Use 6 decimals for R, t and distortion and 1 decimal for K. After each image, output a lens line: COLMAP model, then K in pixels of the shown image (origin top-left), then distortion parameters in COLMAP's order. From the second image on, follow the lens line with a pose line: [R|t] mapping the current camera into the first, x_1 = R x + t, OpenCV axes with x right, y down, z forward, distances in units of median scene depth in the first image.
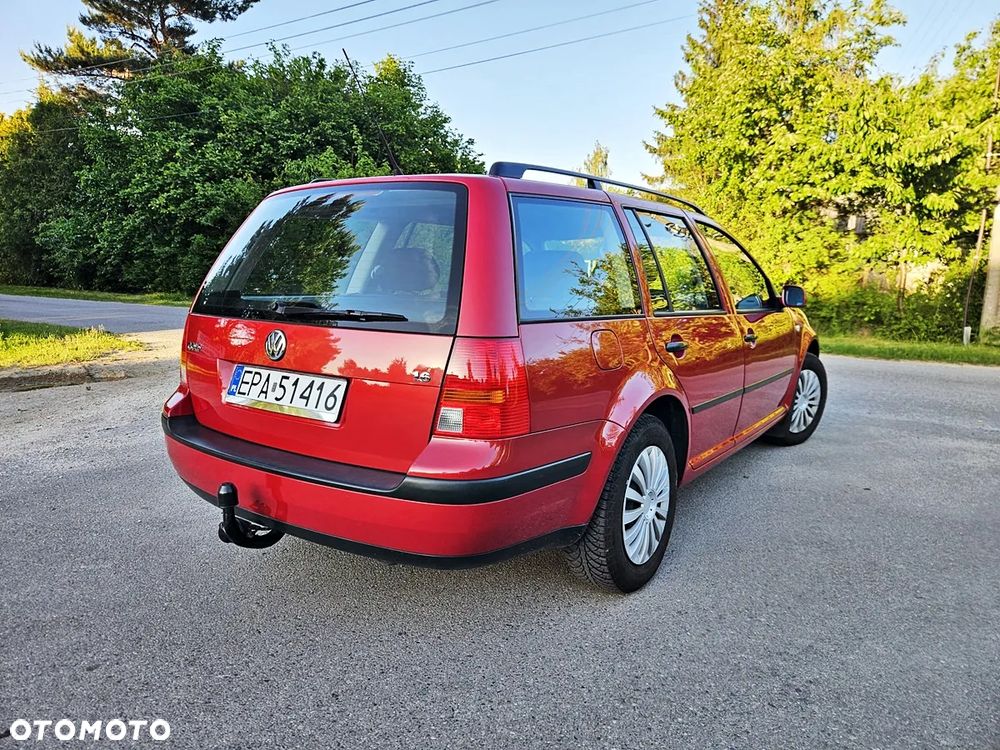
lens RADIAL K [[677.3, 0, 502.5], [0, 677.3, 377.3], [0, 0, 1]] dist [0.079407, -0.081801]
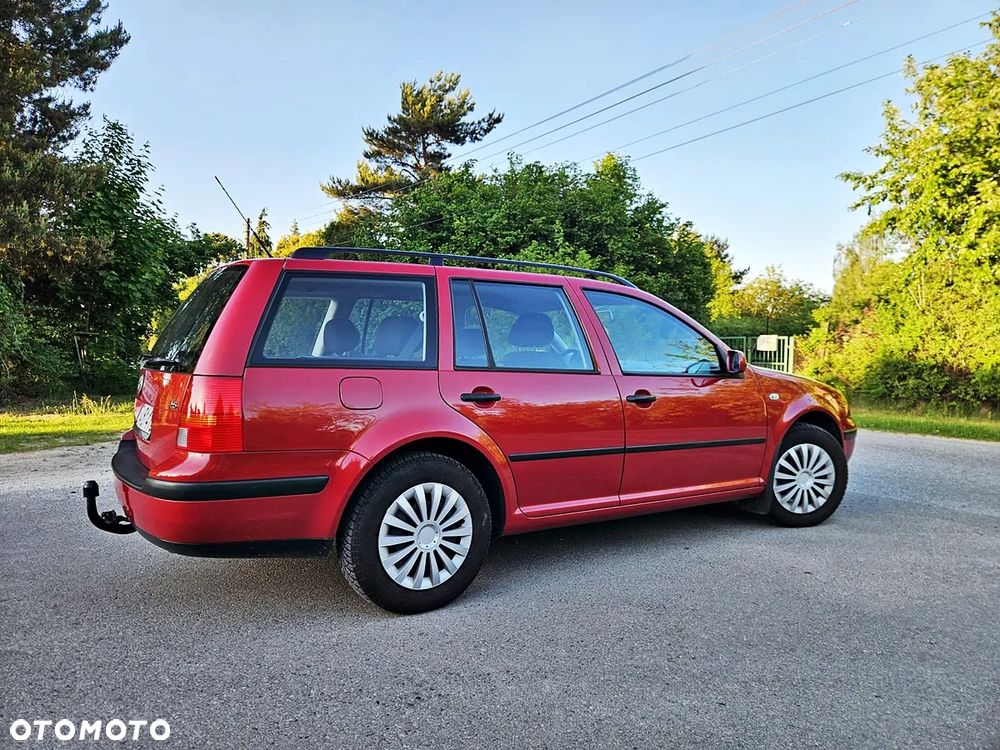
lens RADIAL K [[681.1, 0, 493.7], [0, 681.1, 374.4], [0, 0, 1]] dist [0.074809, -0.072066]
pose [[0.925369, 0.005695, -0.379024, 0.078942], [-0.053337, 0.991896, -0.115316, 0.005023], [0.375296, 0.126926, 0.918174, -0.002787]]
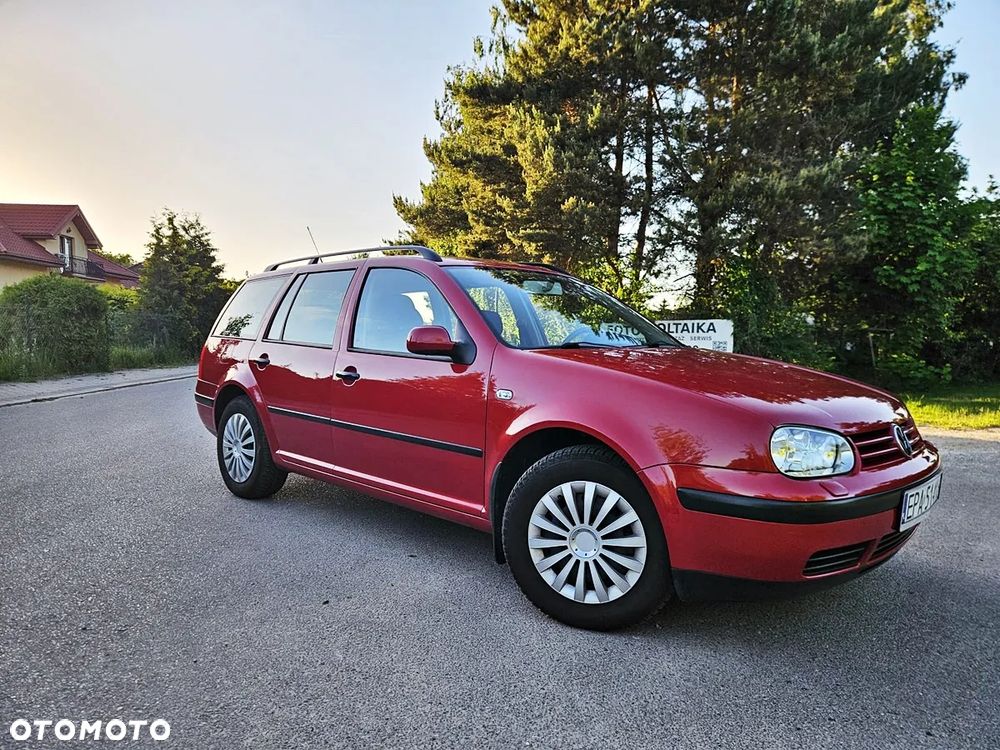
lens RADIAL K [[675.3, 0, 481.6], [0, 675.3, 386.3], [0, 0, 1]] dist [0.071984, -0.078146]
pose [[-0.177499, 0.049890, -0.982856, 0.189933], [-0.172263, 0.981720, 0.080943, -0.022581], [0.968927, 0.183677, -0.165660, 0.197192]]
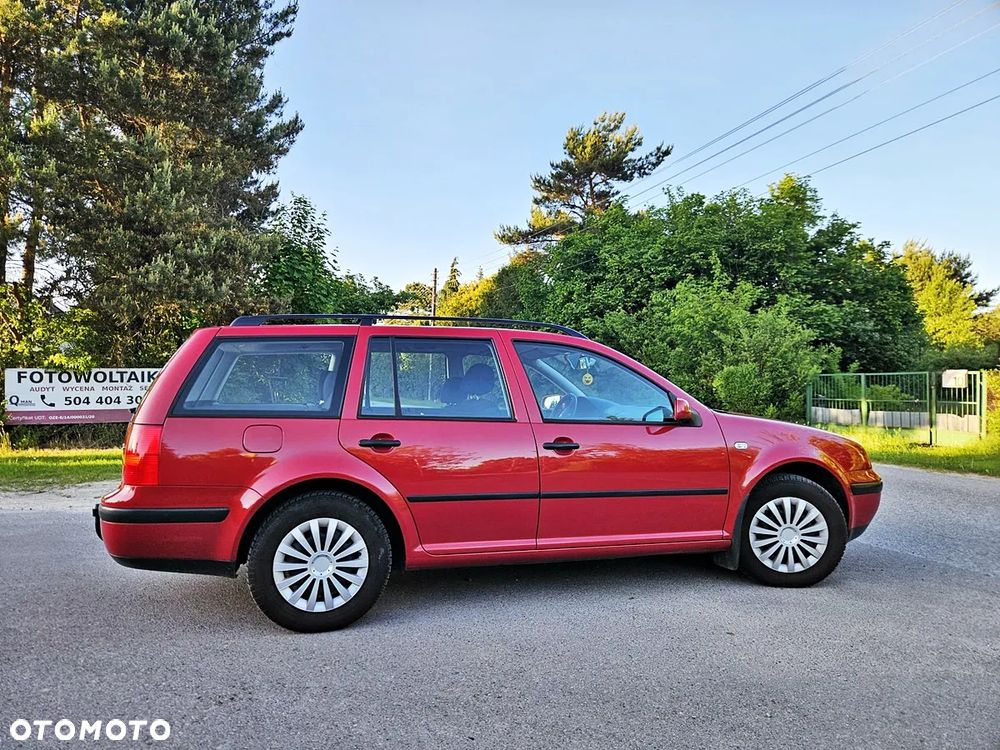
lens RADIAL K [[684.0, 0, 486.6], [0, 684.0, 383.2], [0, 0, 1]] dist [0.076931, -0.078123]
pose [[0.771899, -0.018125, -0.635487, 0.136677], [-0.087320, 0.987097, -0.134218, -0.000342], [0.629720, 0.159093, 0.760356, 0.016797]]
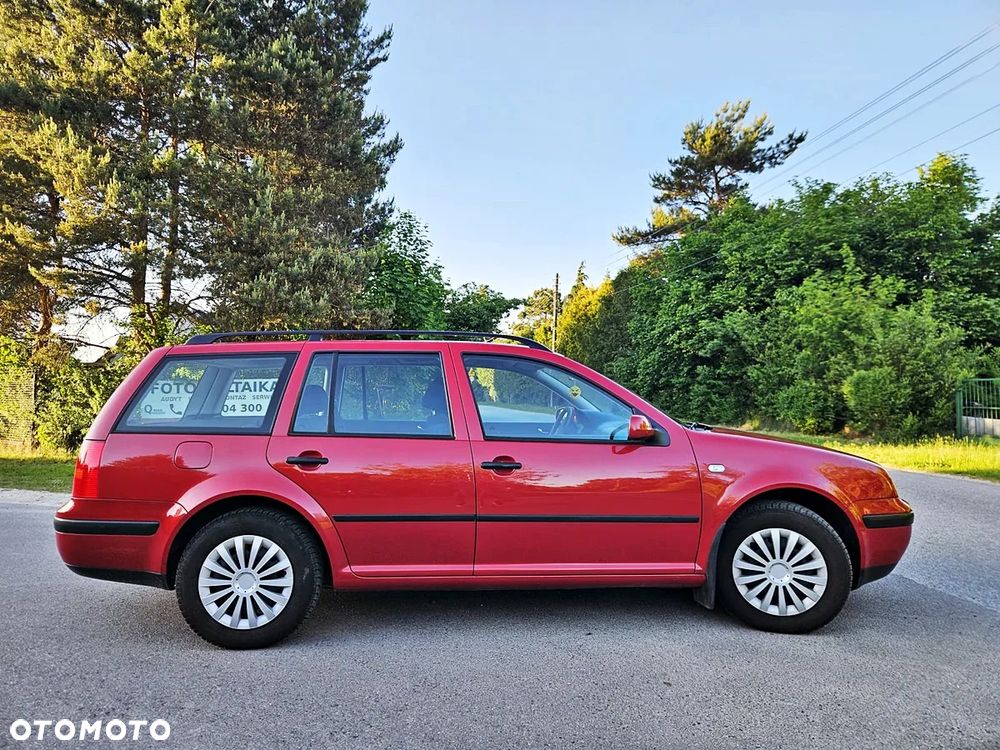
lens RADIAL K [[686.7, 0, 483.4], [0, 686.7, 372.0], [0, 0, 1]] dist [0.072567, -0.076037]
pose [[0.623688, -0.040606, -0.780618, 0.163092], [-0.107989, 0.984598, -0.137497, -0.007572], [0.774178, 0.170053, 0.609697, 0.051479]]
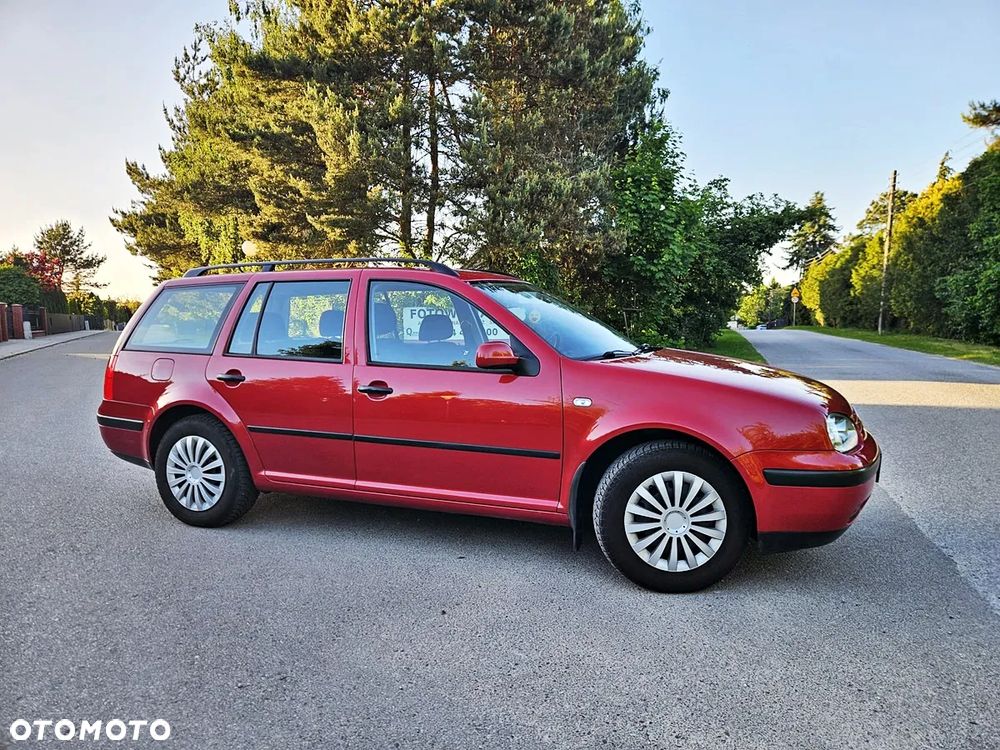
lens RADIAL K [[681.1, 0, 493.7], [0, 681.1, 374.4], [0, 0, 1]] dist [0.074809, -0.072066]
pose [[0.210695, 0.062105, -0.975577, 0.200710], [-0.138798, 0.989770, 0.033033, -0.019925], [0.967648, 0.128448, 0.217160, 0.137651]]
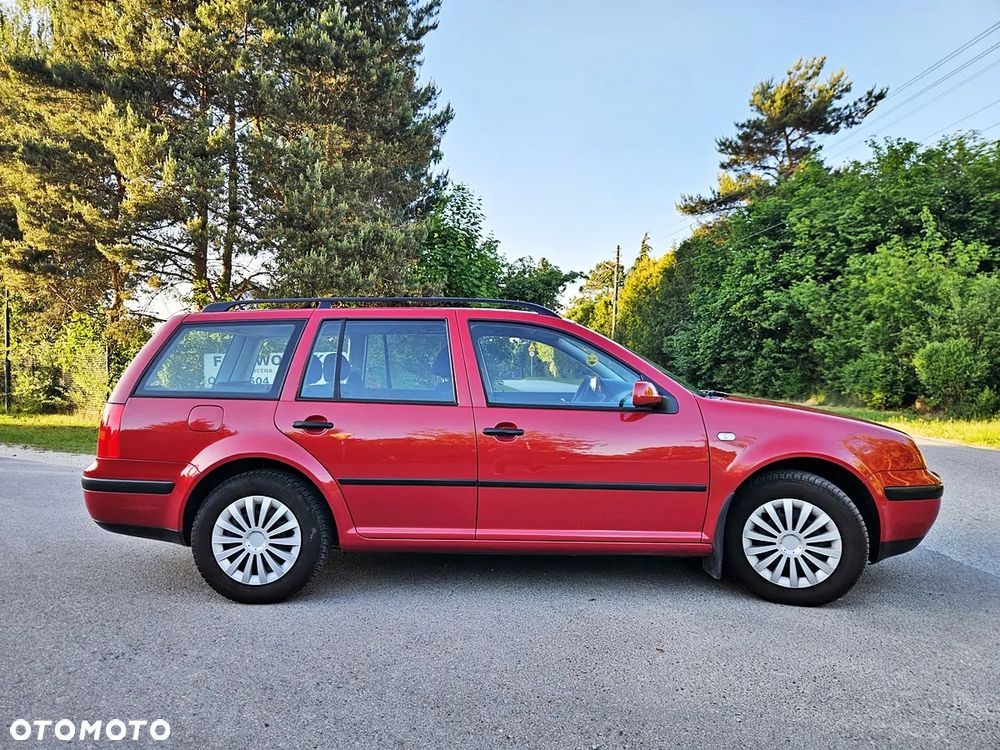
lens RADIAL K [[684.0, 0, 486.6], [0, 684.0, 383.2], [0, 0, 1]] dist [0.076931, -0.078123]
pose [[0.552470, 0.001860, -0.833531, 0.169383], [-0.118196, 0.990067, -0.076132, -0.007232], [0.825110, 0.140581, 0.547202, 0.062944]]
